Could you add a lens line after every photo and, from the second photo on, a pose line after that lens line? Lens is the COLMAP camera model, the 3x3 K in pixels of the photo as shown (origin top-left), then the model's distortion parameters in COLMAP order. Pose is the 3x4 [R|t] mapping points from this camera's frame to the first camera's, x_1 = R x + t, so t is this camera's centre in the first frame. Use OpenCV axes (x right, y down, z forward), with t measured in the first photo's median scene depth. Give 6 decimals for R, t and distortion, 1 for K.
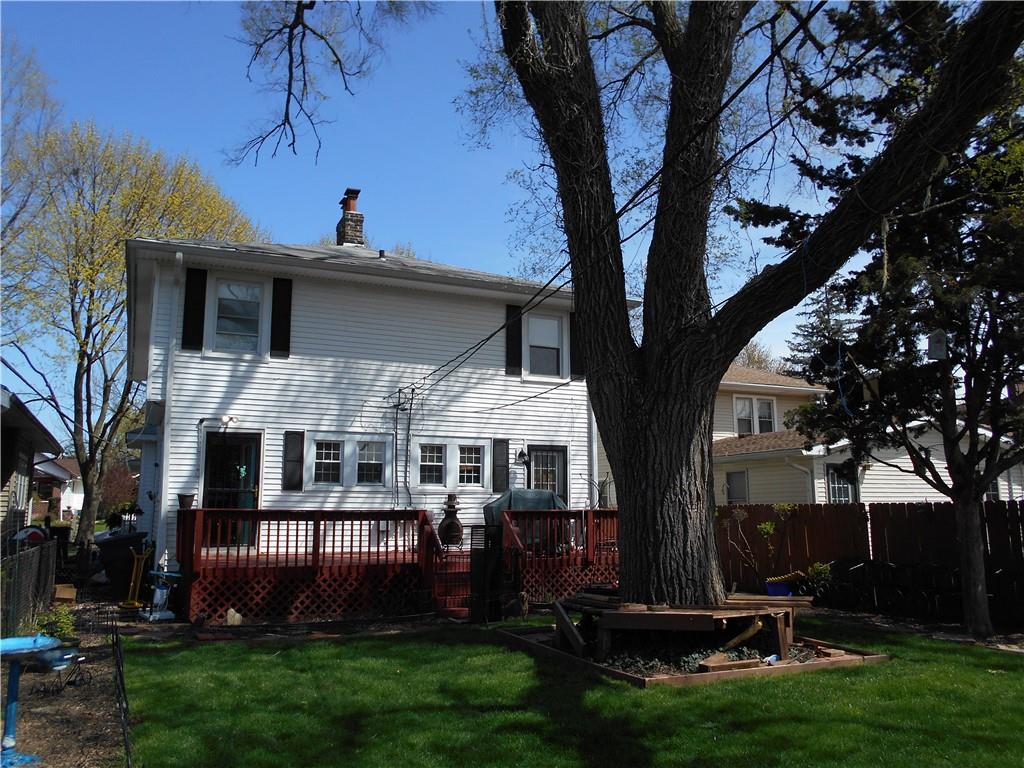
lens RADIAL K [[801.6, 0, 507.3], [0, 801.6, 384.4], [0, 0, 1]] dist [-0.062254, 0.054321]
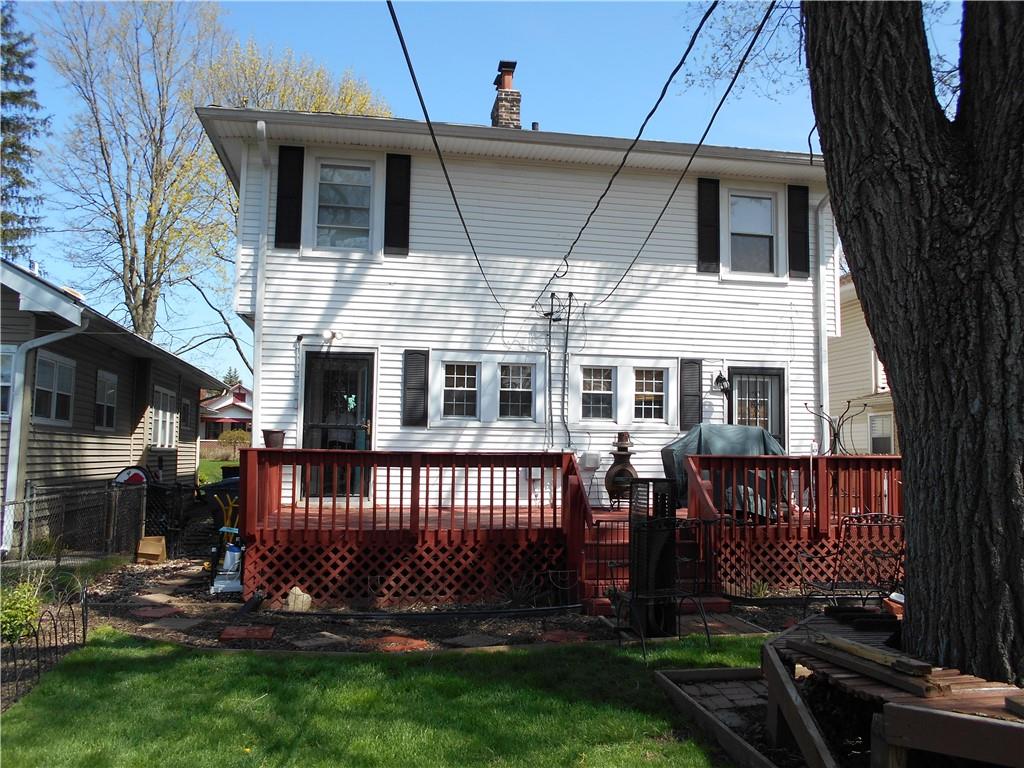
lens RADIAL K [[801.6, 0, 517.0], [0, 801.6, 388.4], [0, 0, 1]] dist [-0.062254, 0.054321]
pose [[0.970272, -0.004991, -0.241964, 0.016098], [0.023333, 0.997059, 0.073001, 0.042405], [0.240888, -0.076477, 0.967535, 0.276826]]
